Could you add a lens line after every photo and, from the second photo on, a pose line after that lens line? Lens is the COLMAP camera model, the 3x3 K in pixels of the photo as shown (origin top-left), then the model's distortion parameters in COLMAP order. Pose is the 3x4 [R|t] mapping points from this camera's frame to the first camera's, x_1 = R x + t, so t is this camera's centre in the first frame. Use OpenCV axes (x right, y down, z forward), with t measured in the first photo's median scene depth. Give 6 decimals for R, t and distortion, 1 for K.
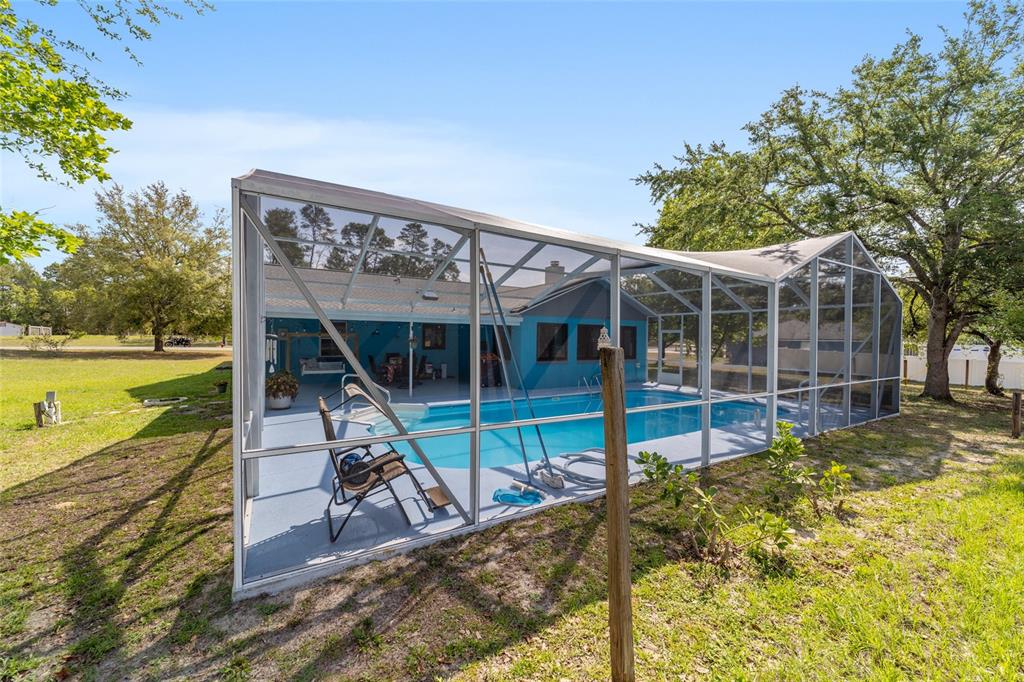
lens RADIAL K [[391.7, 0, 511.5], [0, 391.7, 343.1], [0, 0, 1]] dist [-0.013943, 0.006252]
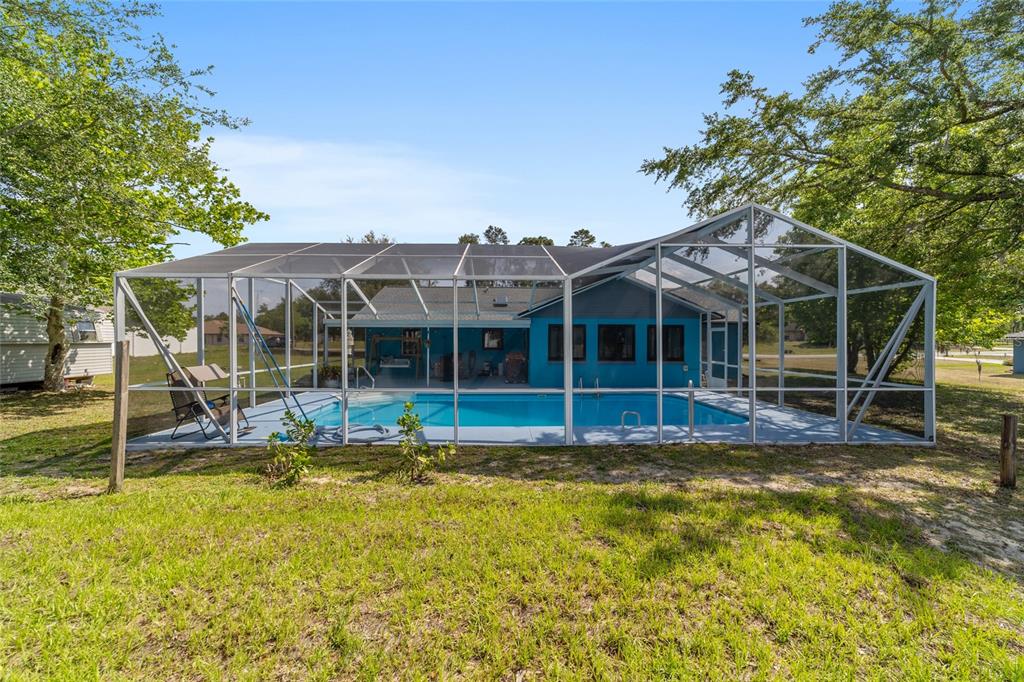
lens RADIAL K [[391.7, 0, 510.5], [0, 391.7, 346.2], [0, 0, 1]] dist [-0.013943, 0.006252]
pose [[0.868405, -0.004418, -0.495837, 0.495942], [0.005094, 0.999987, 0.000012, 0.006363], [0.495830, -0.002536, 0.868416, 0.023592]]
